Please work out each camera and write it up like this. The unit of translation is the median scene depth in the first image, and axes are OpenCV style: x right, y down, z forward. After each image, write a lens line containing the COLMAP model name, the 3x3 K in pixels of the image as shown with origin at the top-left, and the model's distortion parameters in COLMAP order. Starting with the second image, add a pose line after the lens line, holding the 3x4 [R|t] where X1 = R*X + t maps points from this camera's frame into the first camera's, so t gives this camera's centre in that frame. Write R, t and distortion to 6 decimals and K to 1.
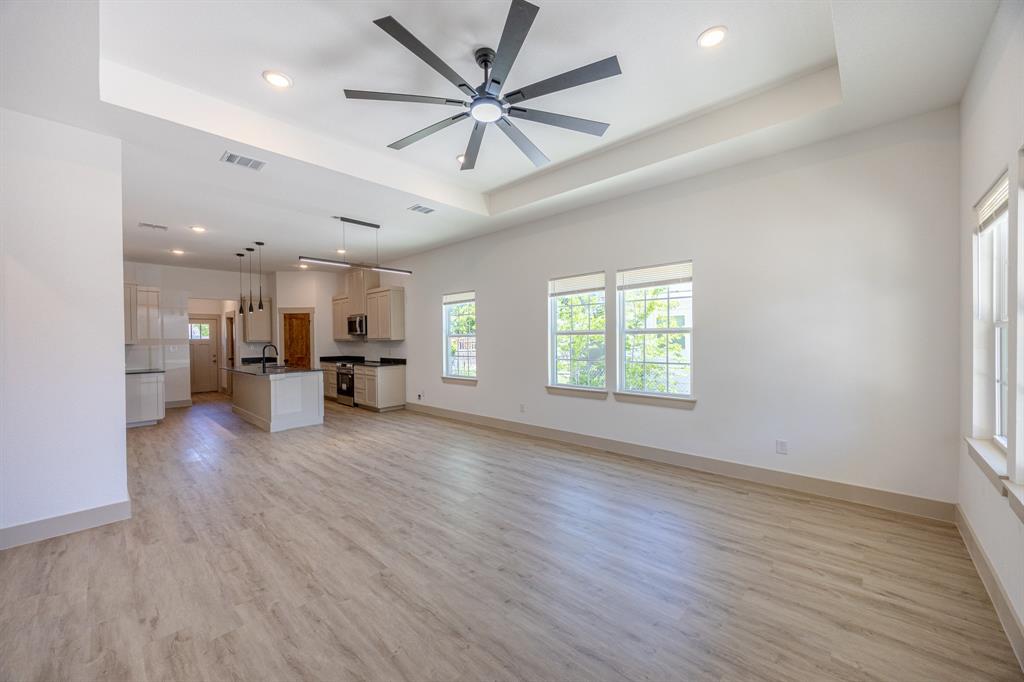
lens RADIAL K [[385.4, 0, 514.2], [0, 385.4, 340.4], [0, 0, 1]] dist [-0.003874, -0.000124]
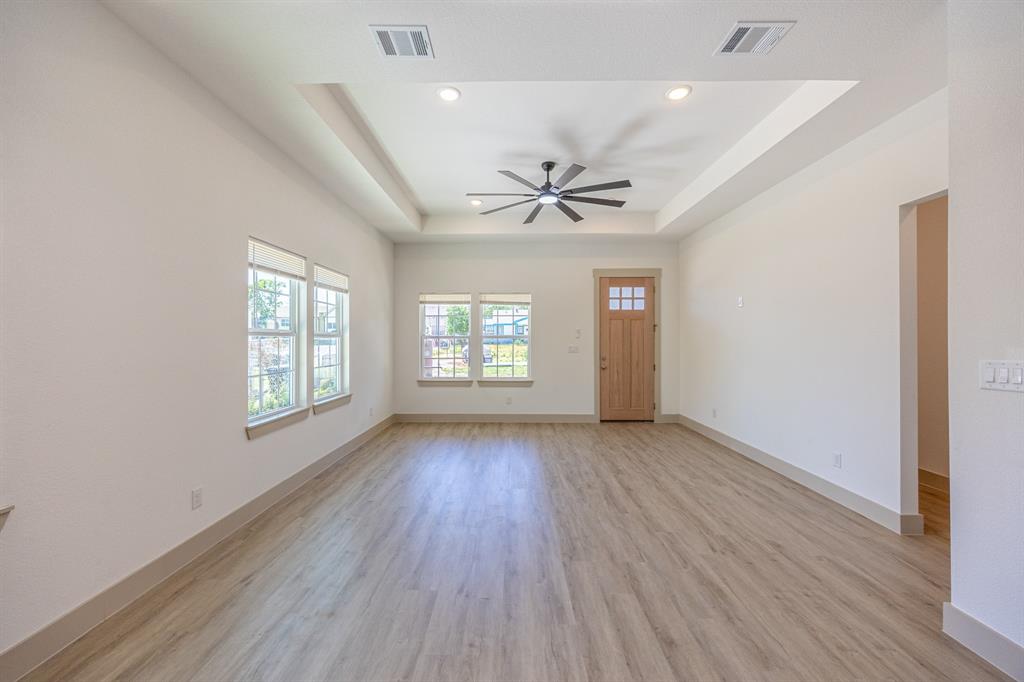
lens RADIAL K [[385.4, 0, 507.6], [0, 385.4, 336.8], [0, 0, 1]] dist [-0.003874, -0.000124]
pose [[-0.656874, 0.018799, 0.753766, -0.381610], [0.013459, 0.999822, -0.013207, 0.001085], [-0.753881, 0.001470, -0.657010, 0.716808]]
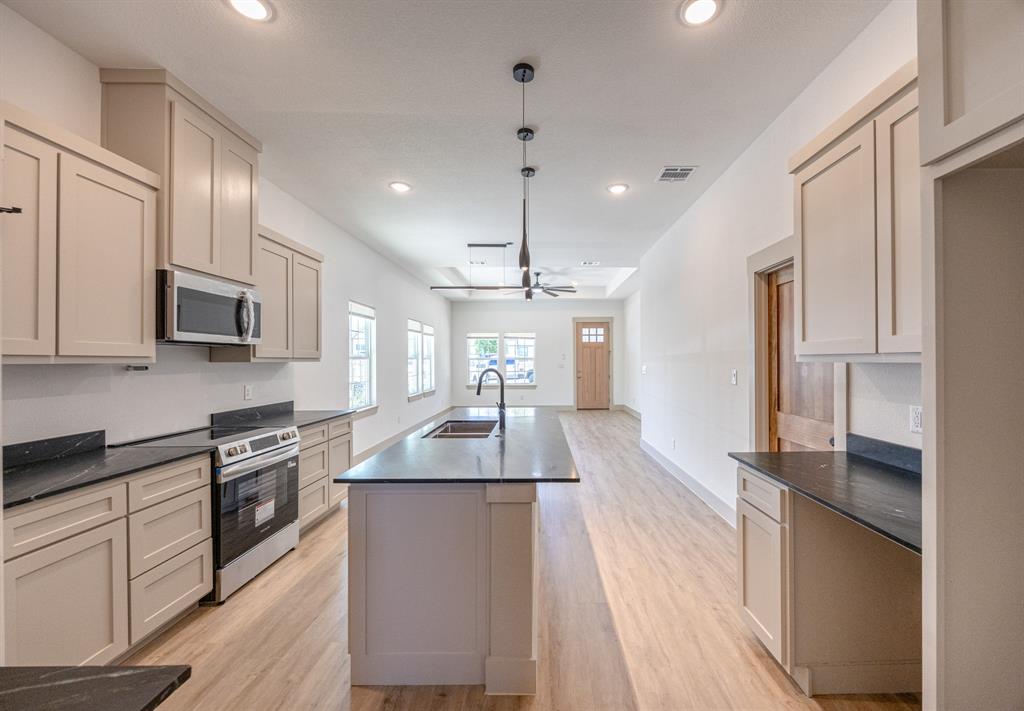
lens RADIAL K [[420.5, 0, 547.1], [0, 420.5, 358.7], [0, 0, 1]] dist [-0.000498, 0.000078]
pose [[-0.692256, 0.021193, 0.721341, -0.893713], [0.020487, 0.999743, -0.009712, 0.005934], [-0.721362, 0.008055, -0.692512, 1.133500]]
